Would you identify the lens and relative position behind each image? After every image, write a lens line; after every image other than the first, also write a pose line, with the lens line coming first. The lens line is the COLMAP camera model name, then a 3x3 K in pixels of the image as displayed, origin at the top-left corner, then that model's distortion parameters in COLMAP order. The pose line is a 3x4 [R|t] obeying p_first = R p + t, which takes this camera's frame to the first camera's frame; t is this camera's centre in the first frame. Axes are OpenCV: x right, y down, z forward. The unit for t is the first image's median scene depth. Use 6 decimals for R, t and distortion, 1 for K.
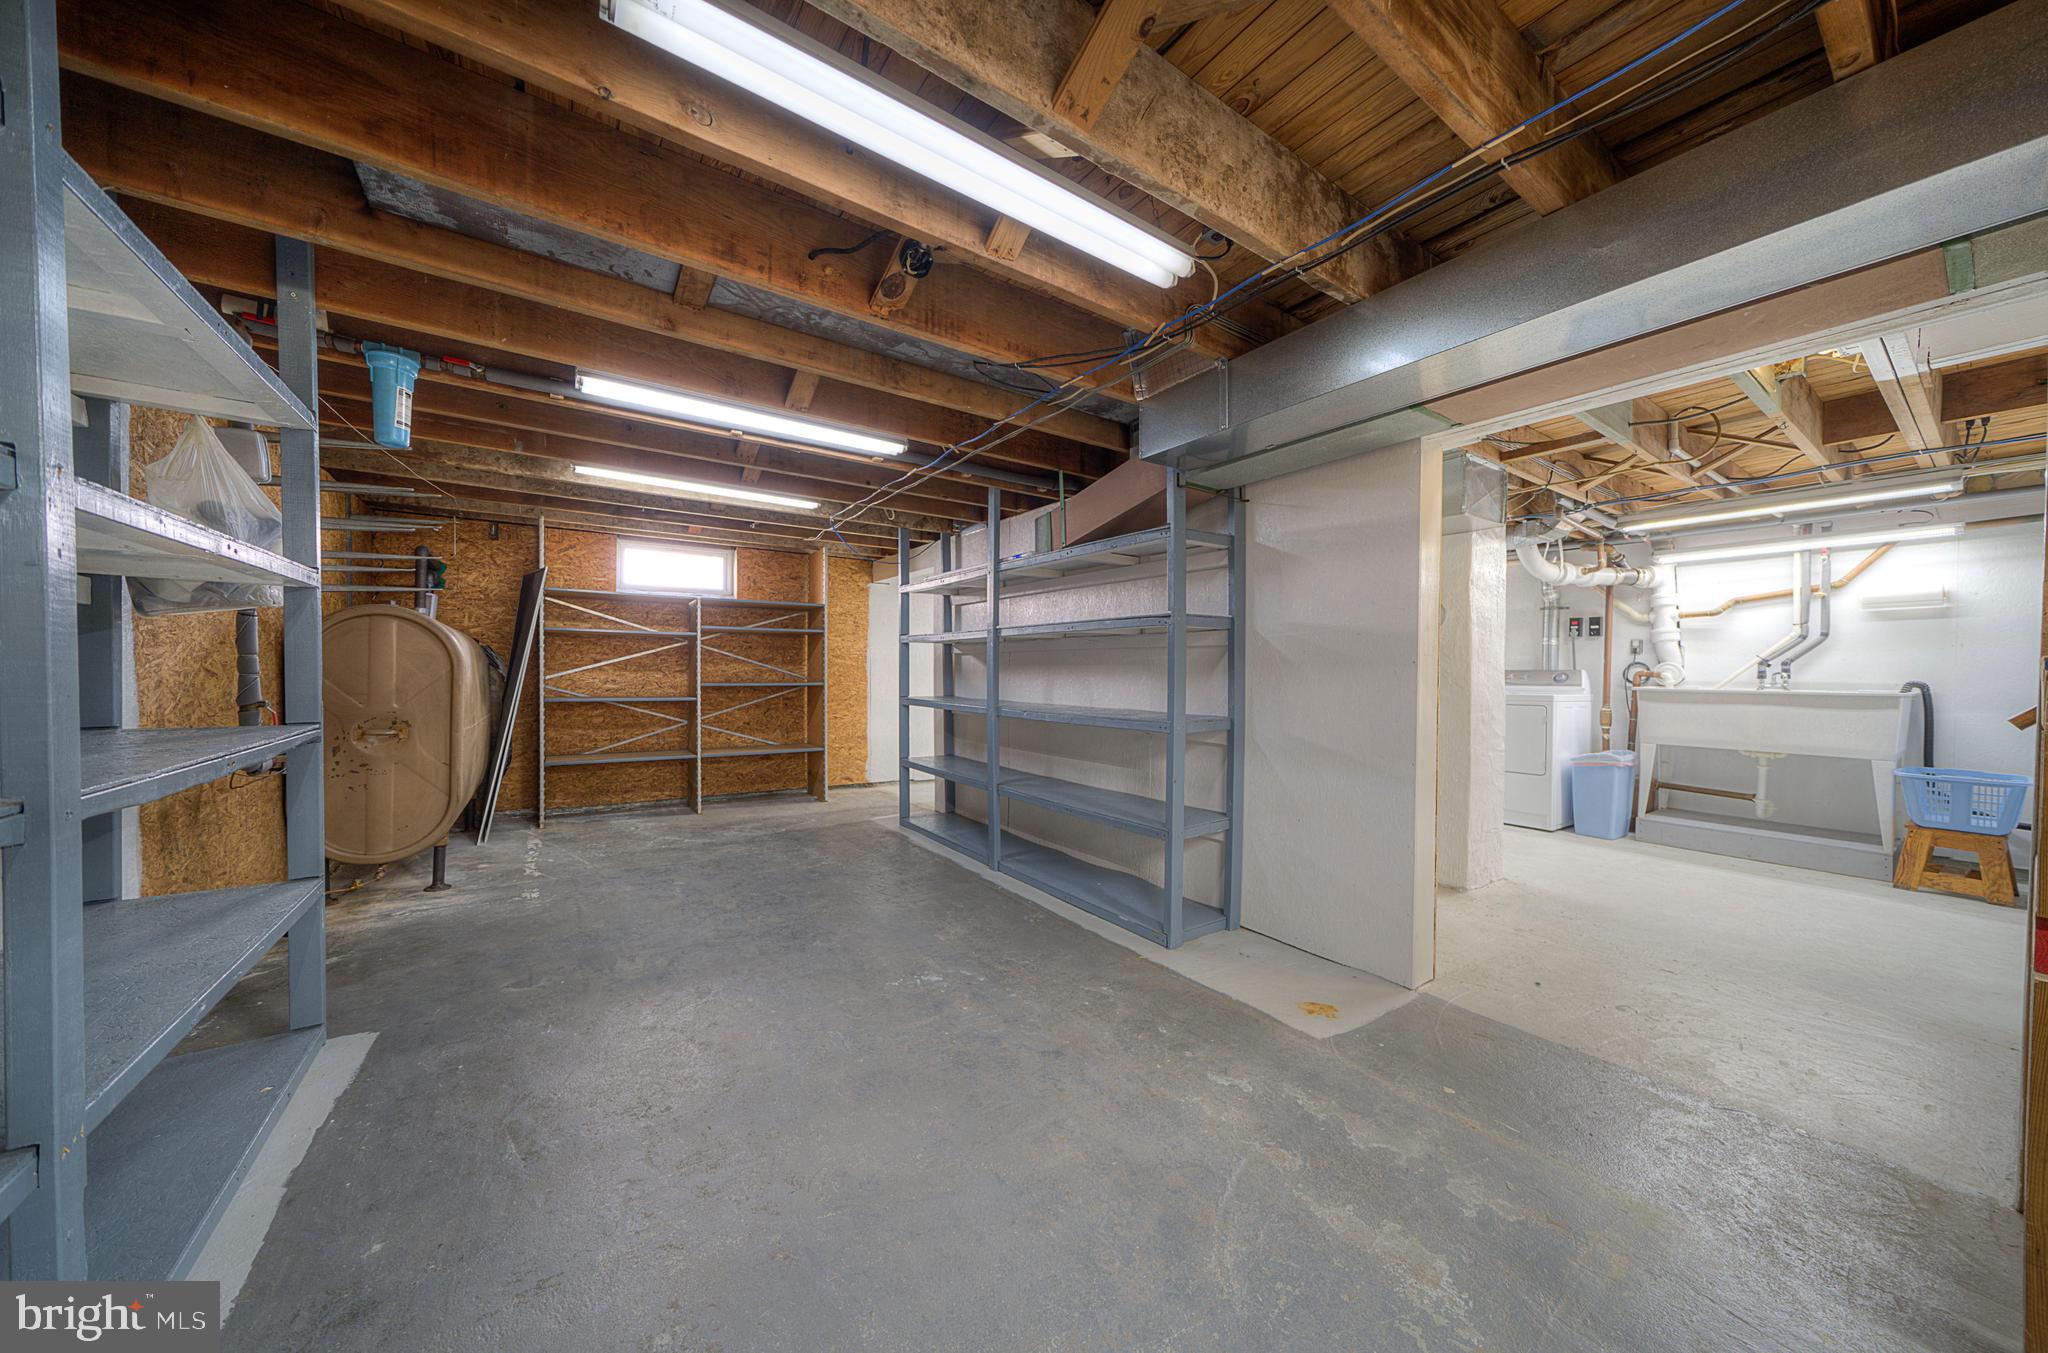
lens RADIAL K [[689.9, 0, 1026.0], [0, 689.9, 683.3], [0, 0, 1]] dist [0.001368, 0.000170]
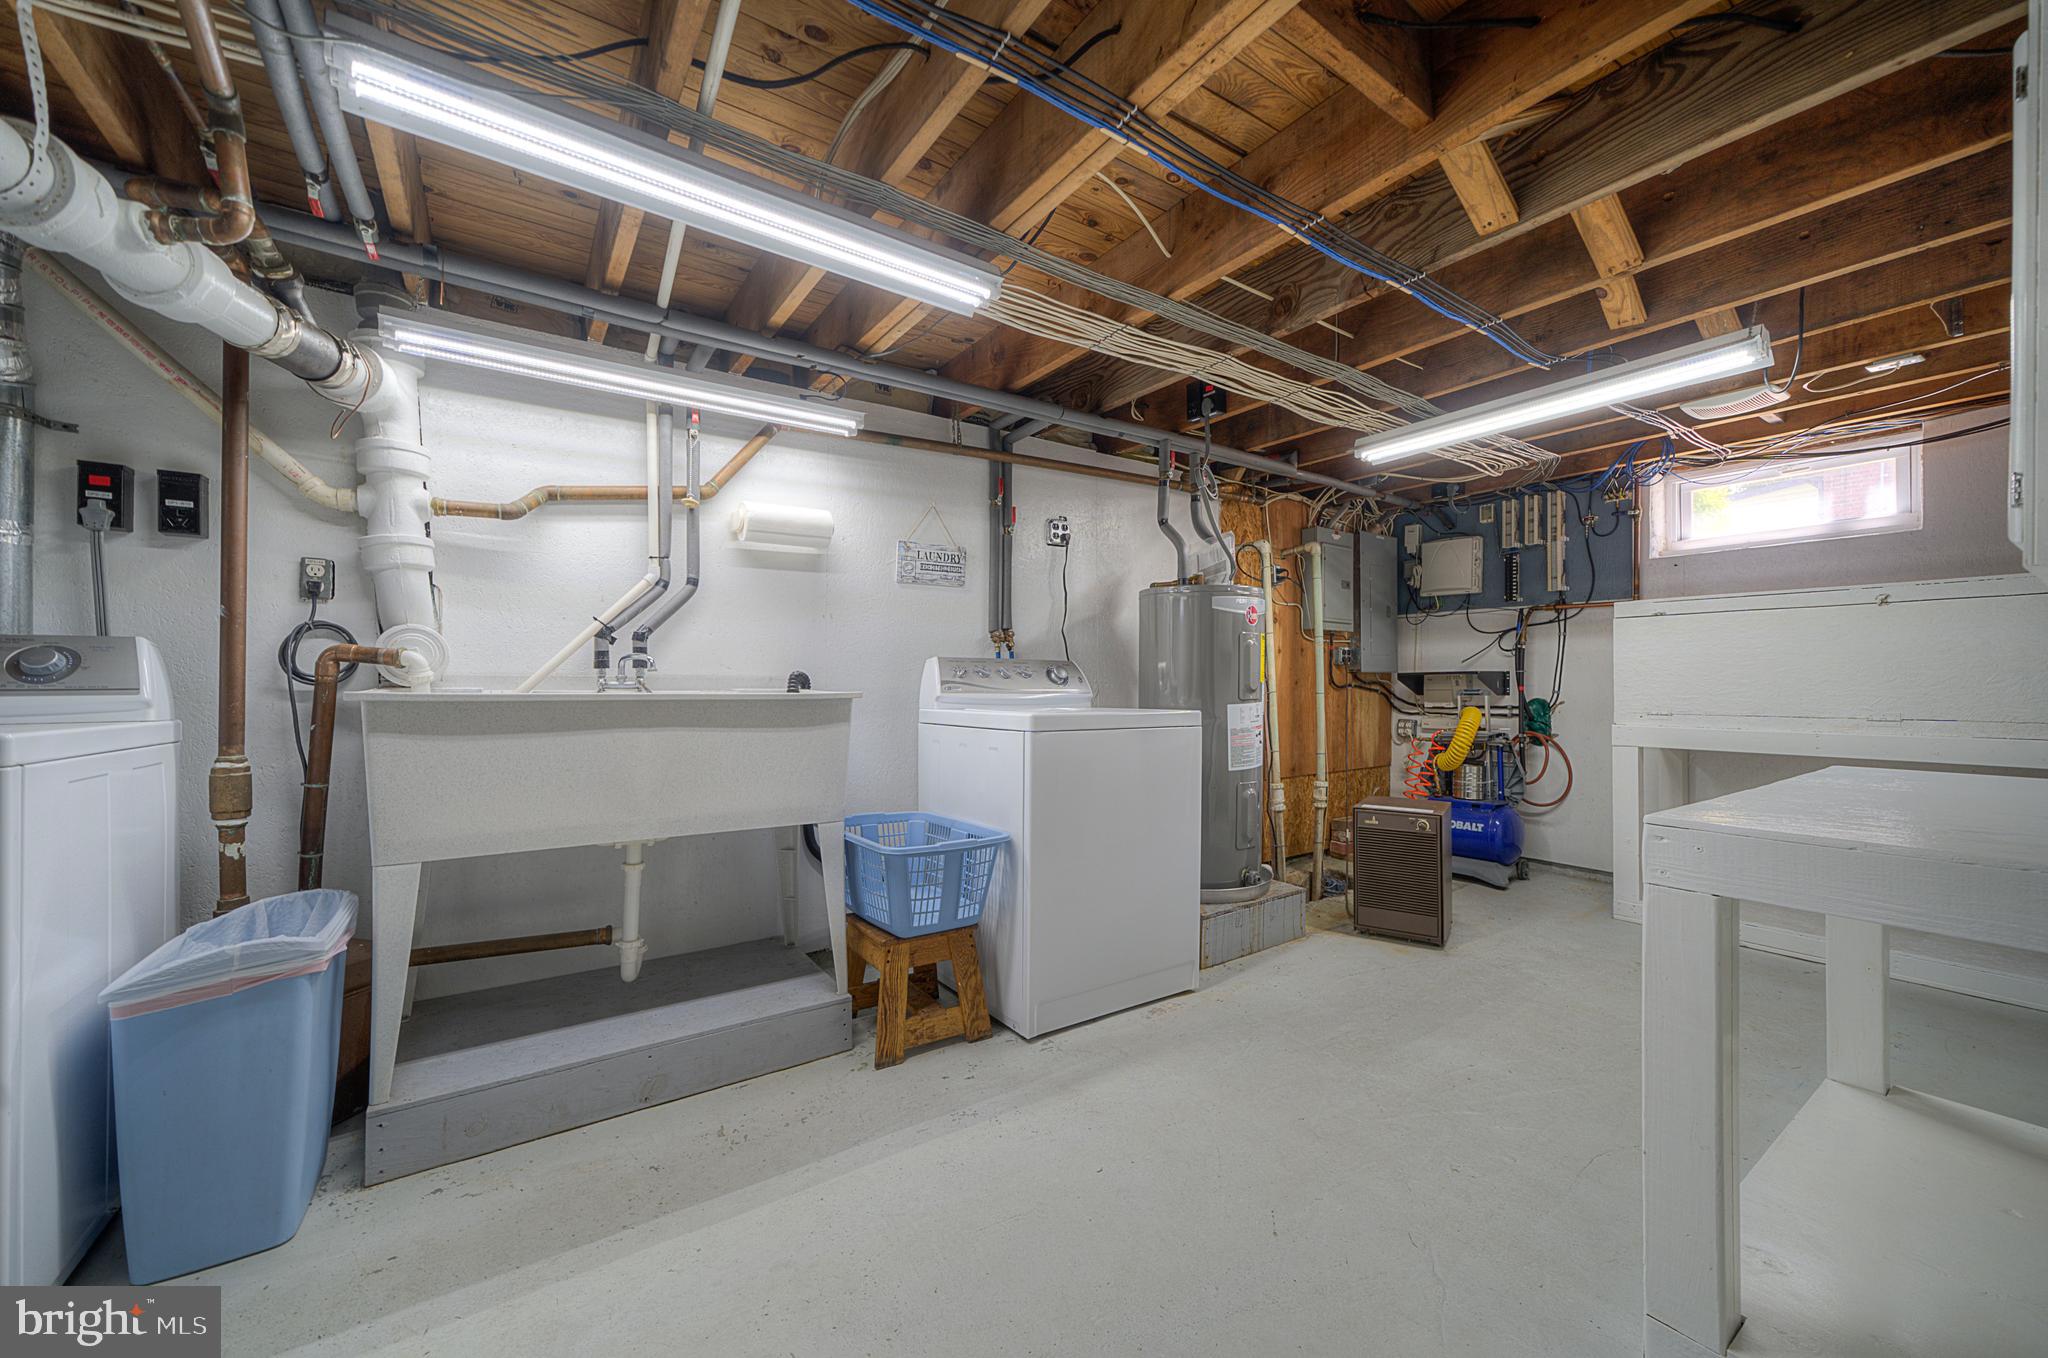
lens RADIAL K [[773.1, 0, 1027.0], [0, 773.1, 676.4], [0, 0, 1]] dist [0.001020, 0.000569]
pose [[0.001682, -0.008129, 0.999966, 0.515200], [0.014239, 0.999866, 0.008104, -0.001172], [-0.999897, 0.014225, 0.001798, 0.672038]]
